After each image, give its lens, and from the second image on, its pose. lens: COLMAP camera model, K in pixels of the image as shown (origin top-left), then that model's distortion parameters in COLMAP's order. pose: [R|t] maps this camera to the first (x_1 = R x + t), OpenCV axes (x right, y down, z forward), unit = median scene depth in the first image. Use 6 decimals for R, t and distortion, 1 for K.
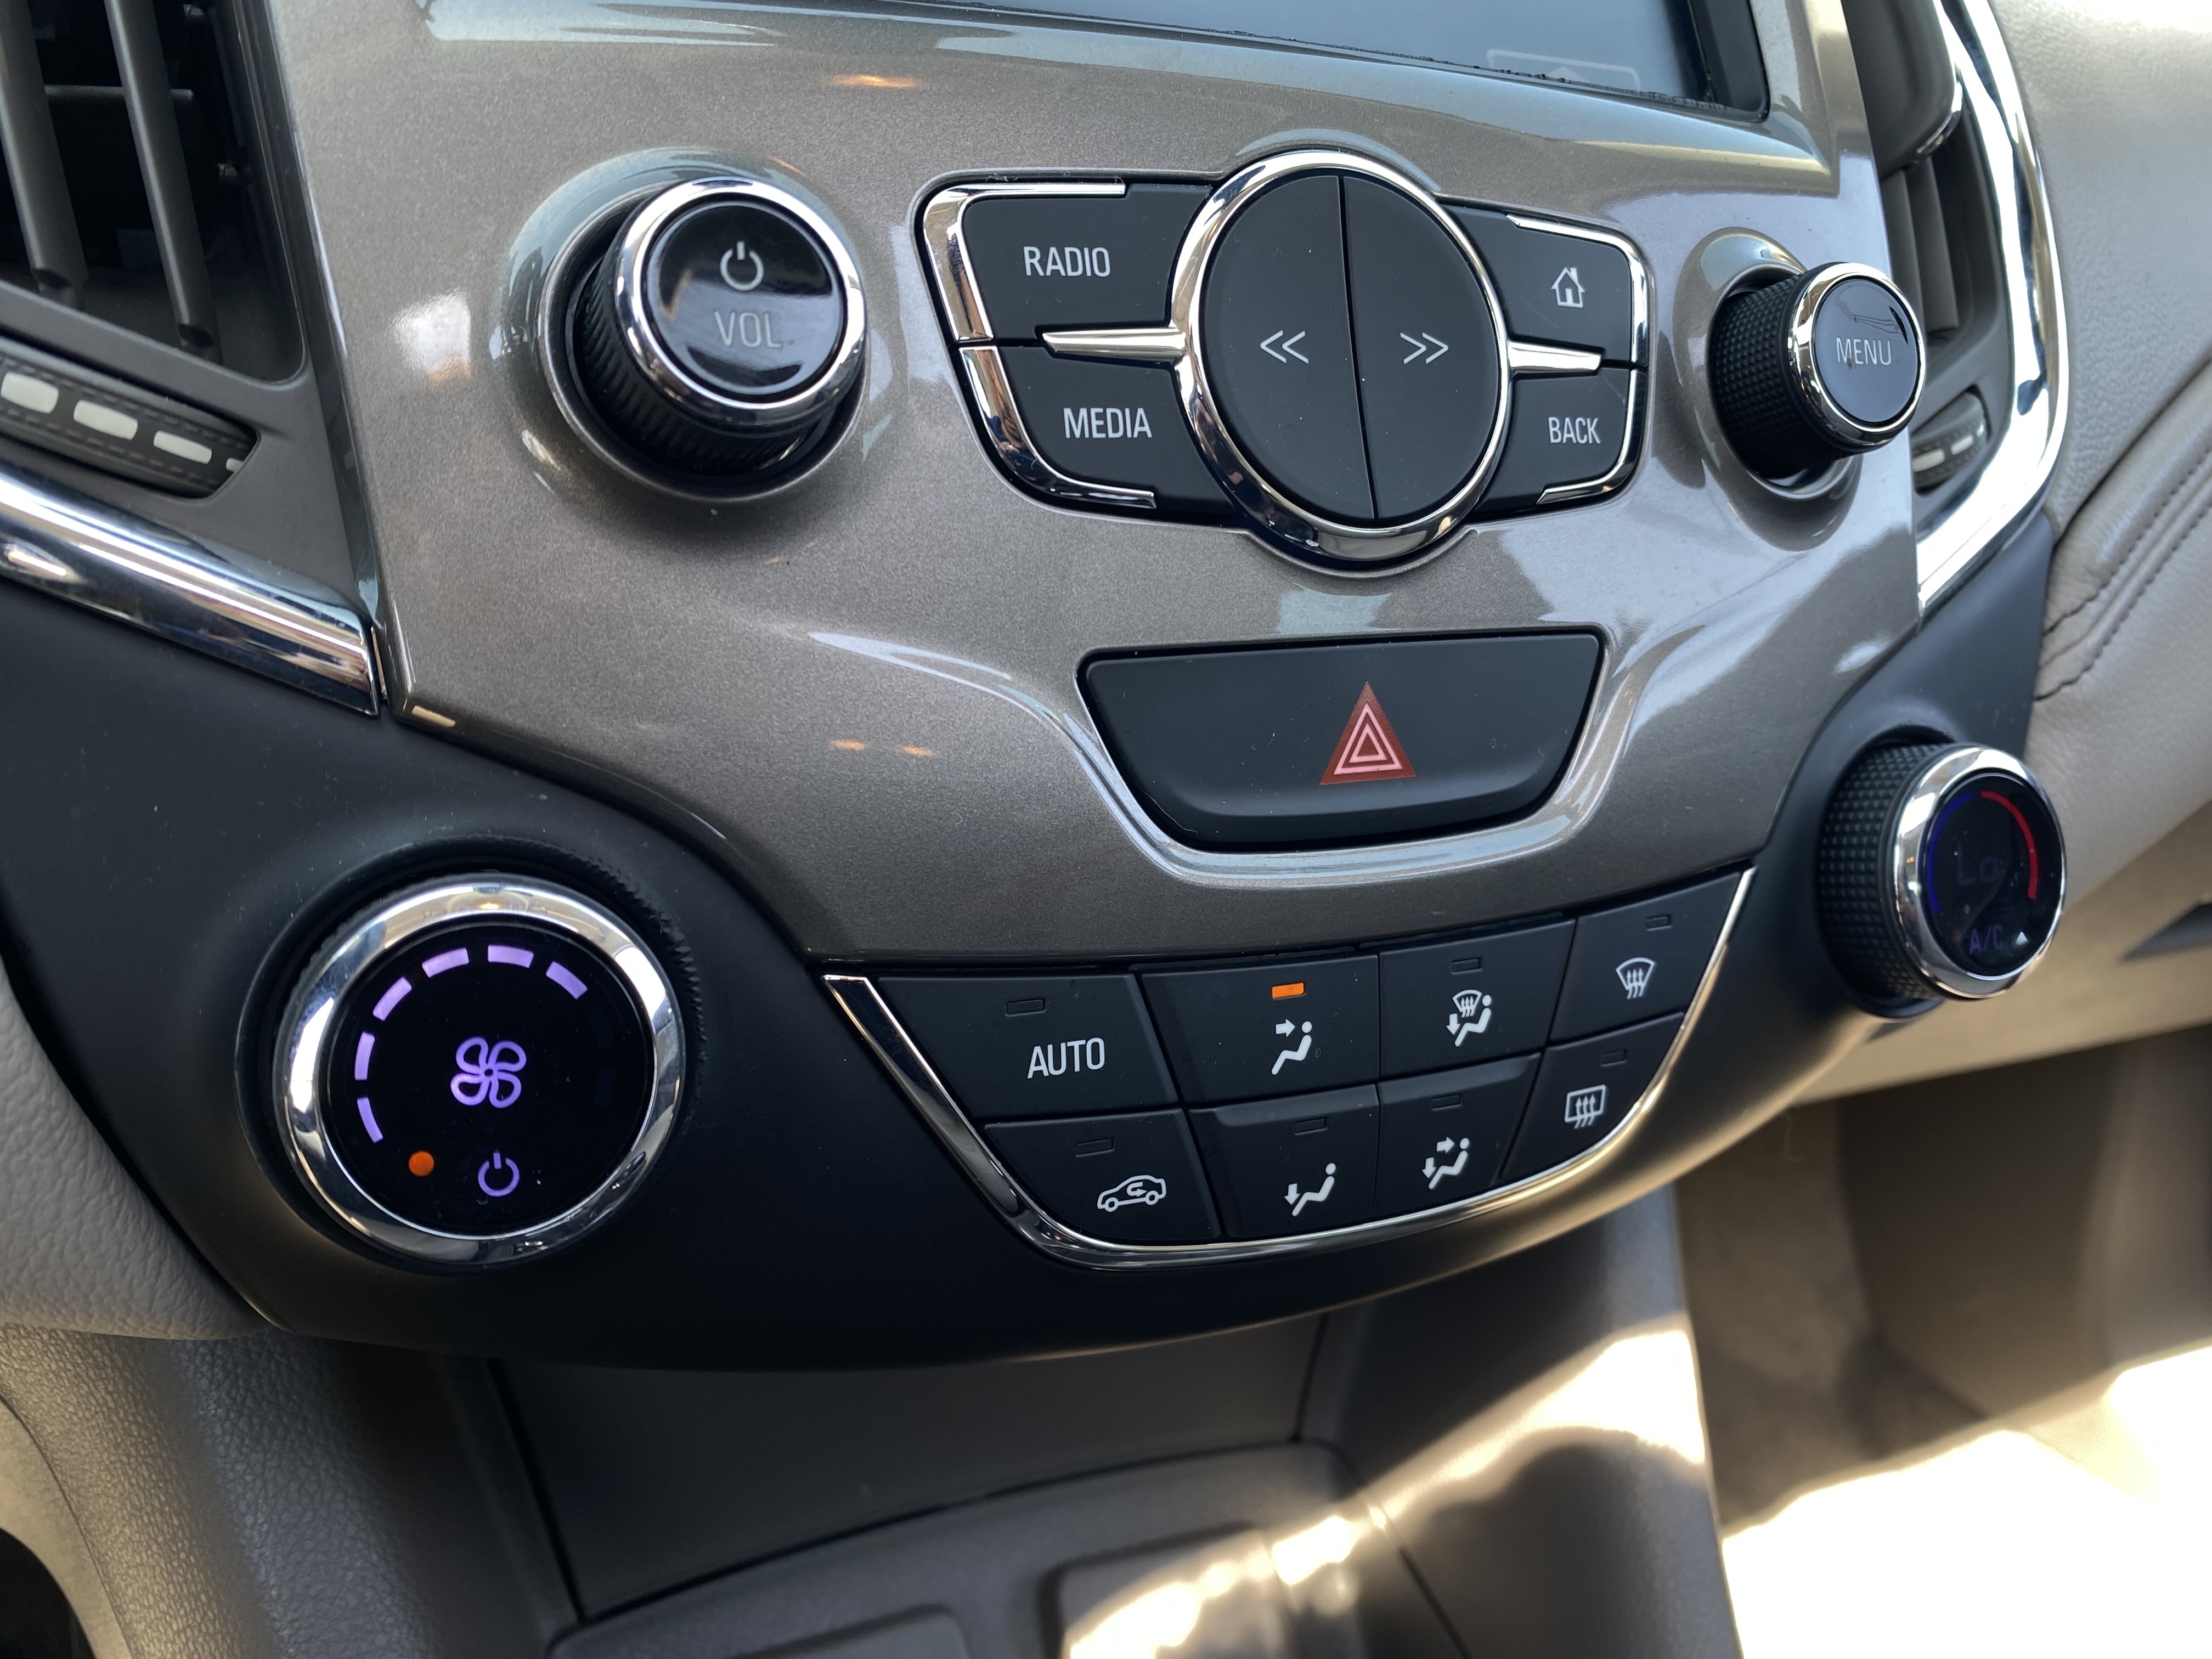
lens RADIAL K [[1675.3, 0, 1100.7], [0, 1675.3, 834.7], [0, 0, 1]] dist [0.041752, -0.044977]
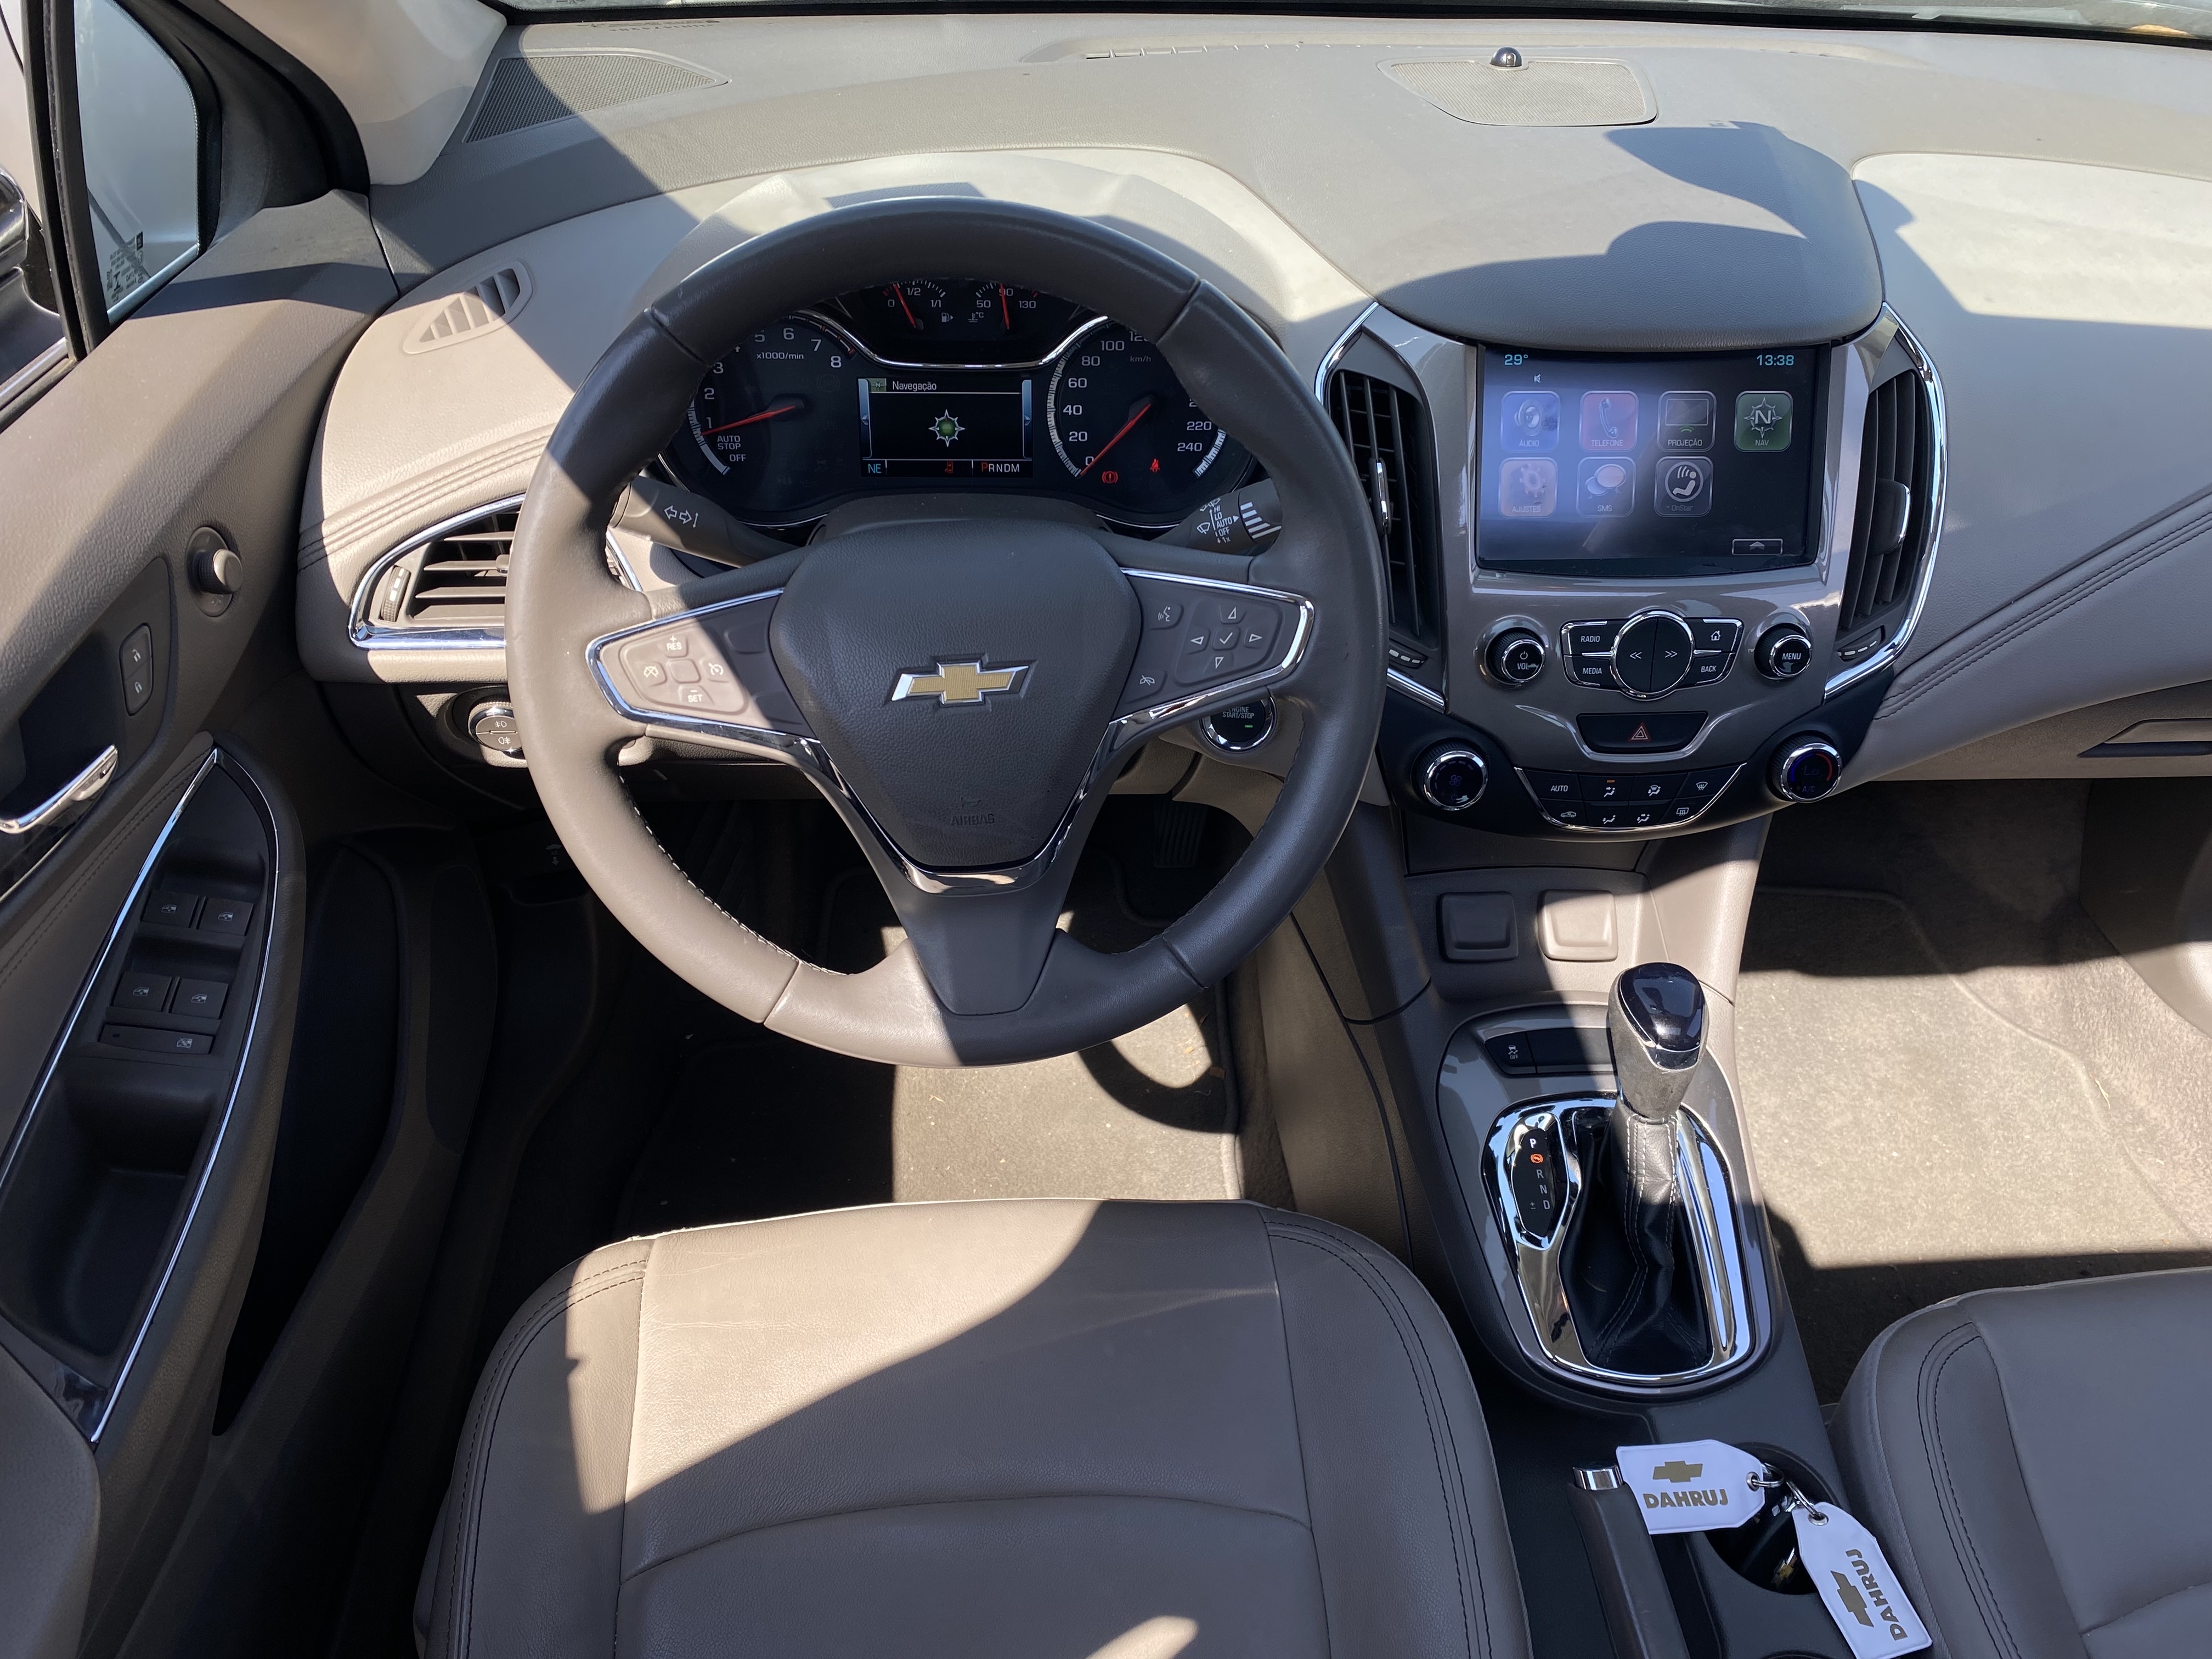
lens RADIAL K [[1675.3, 0, 1142.5], [0, 1675.3, 854.7], [0, 0, 1]] dist [0.041752, -0.044977]
pose [[0.936060, 0.212907, -0.280113, 0.227017], [-0.094562, 0.919075, 0.382569, -1.299805], [0.338896, -0.331619, 0.880442, -3.425136]]
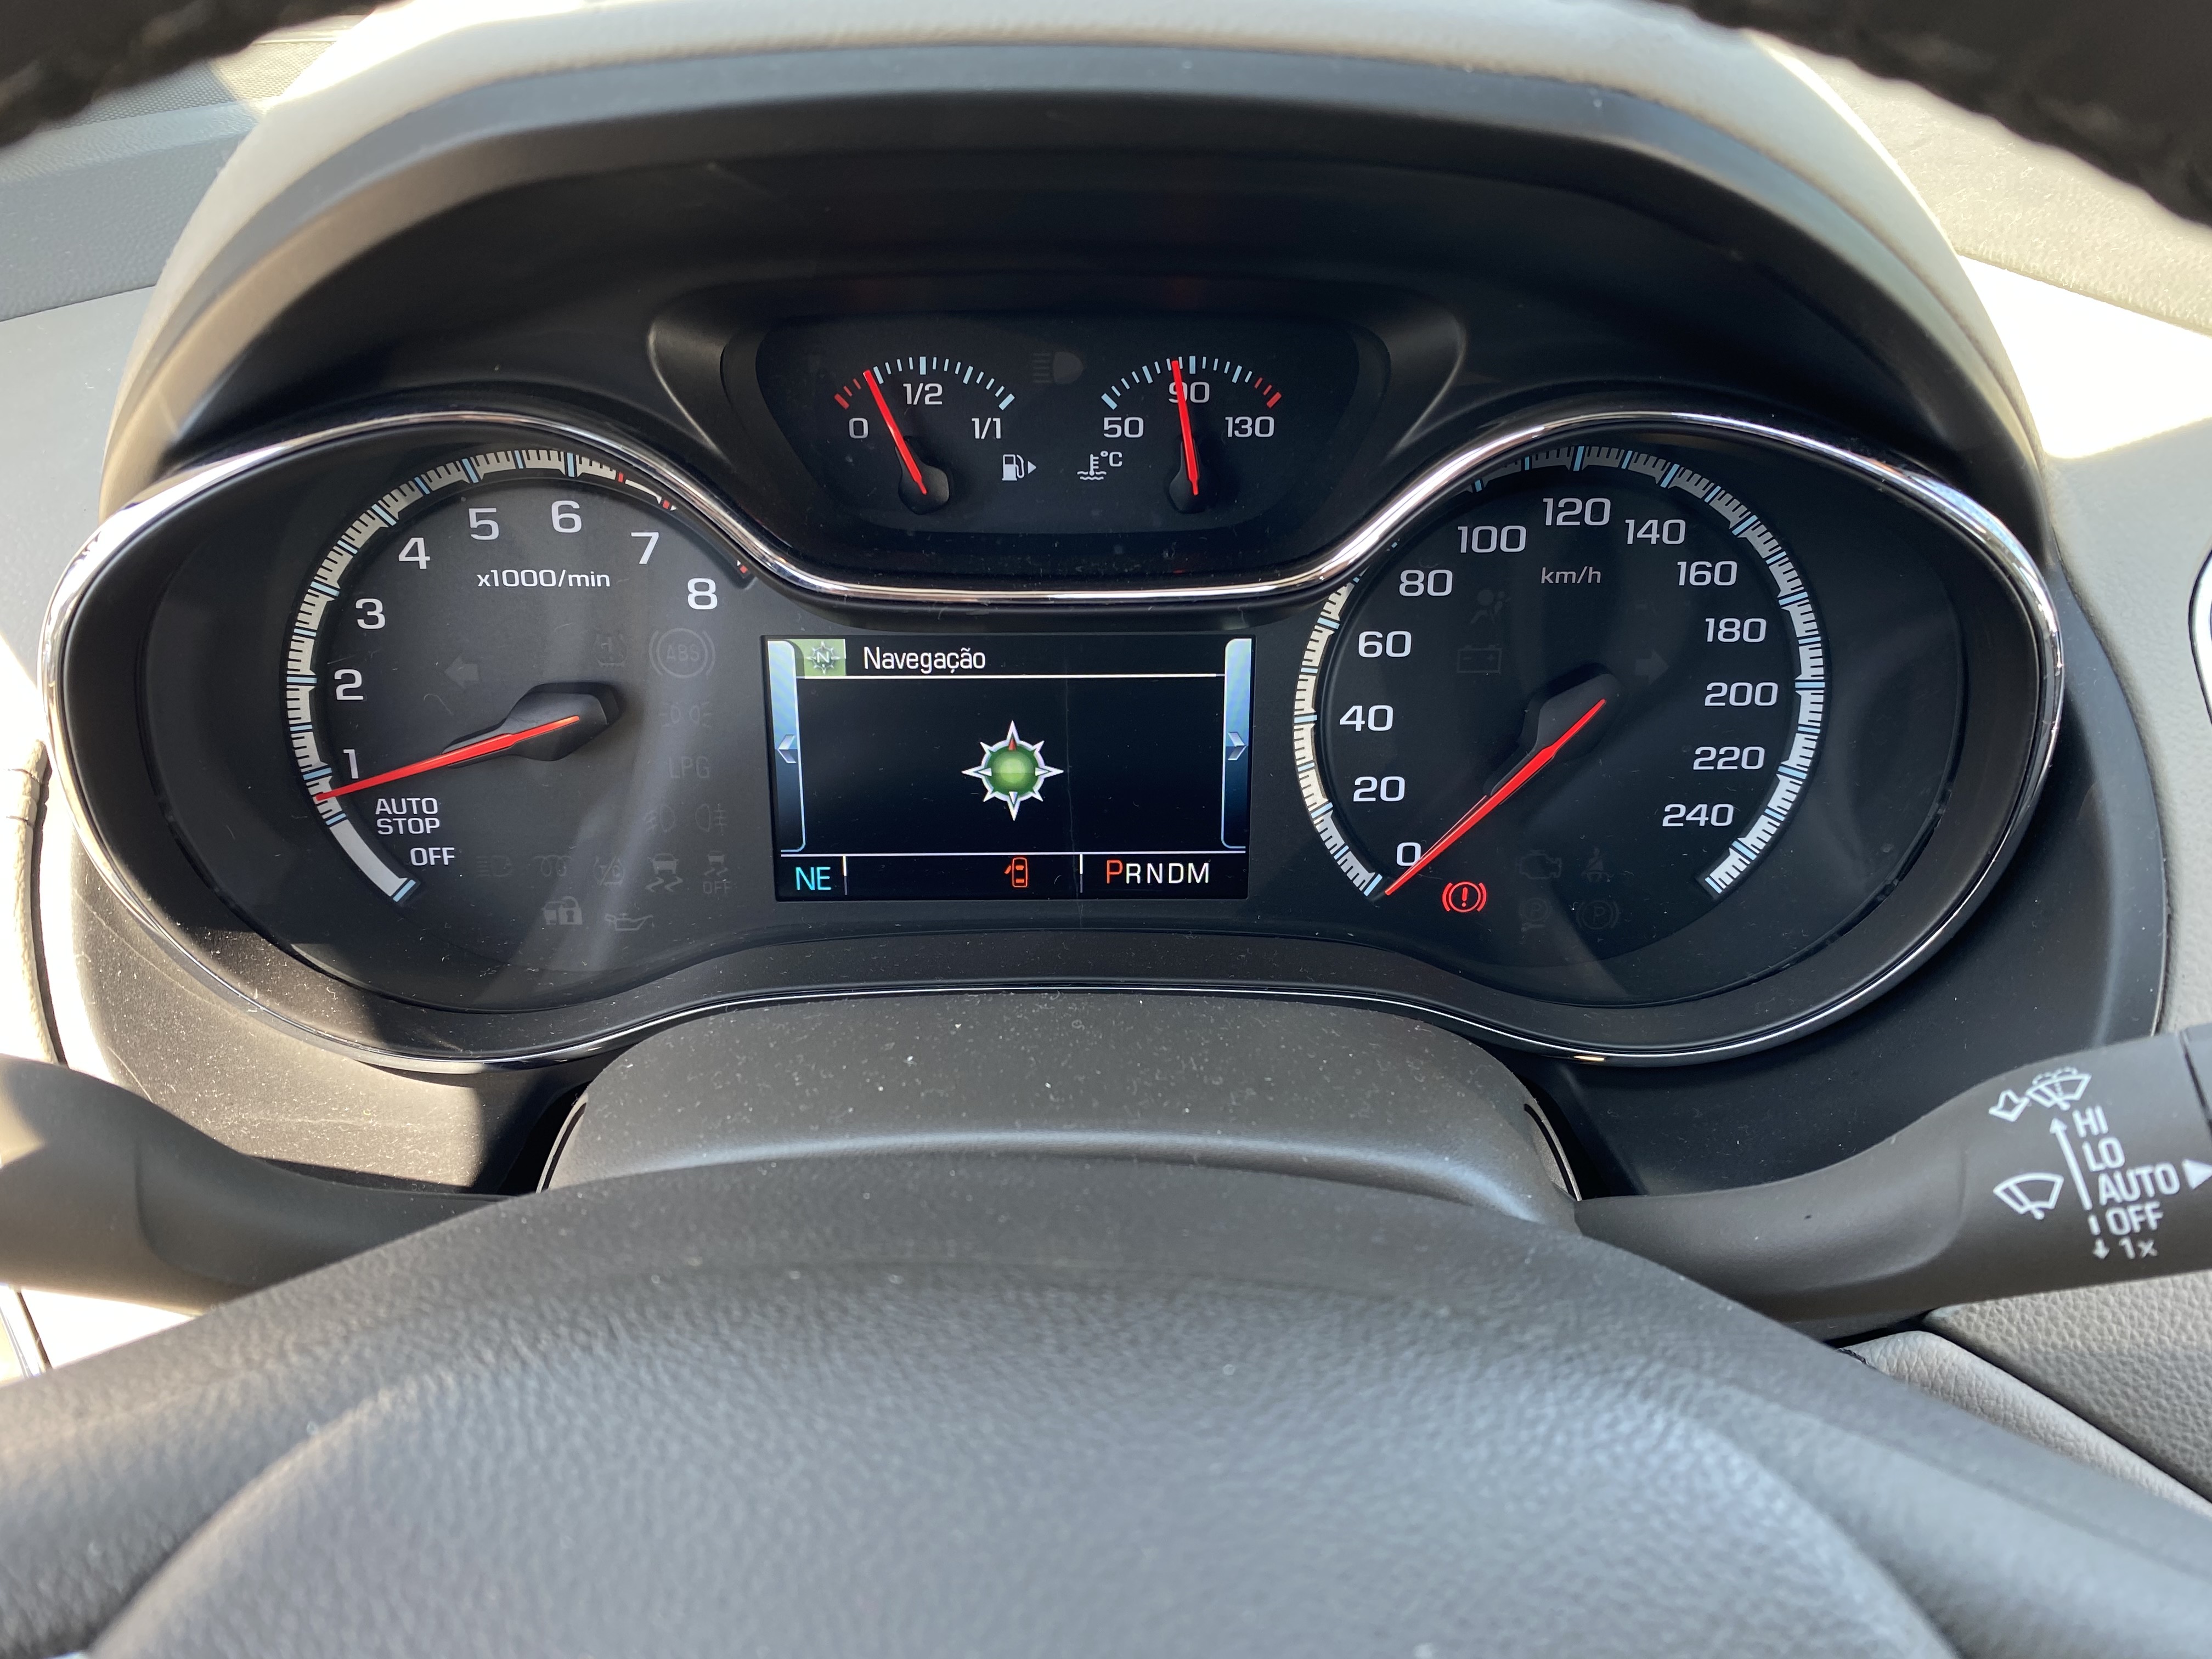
lens RADIAL K [[1675.3, 0, 1099.7], [0, 1675.3, 849.6], [0, 0, 1]] dist [0.041752, -0.044977]
pose [[0.911937, 0.161390, -0.377259, -1.060996], [-0.076653, 0.970222, 0.229768, -0.884447], [0.403107, -0.180616, 0.897152, -0.706895]]
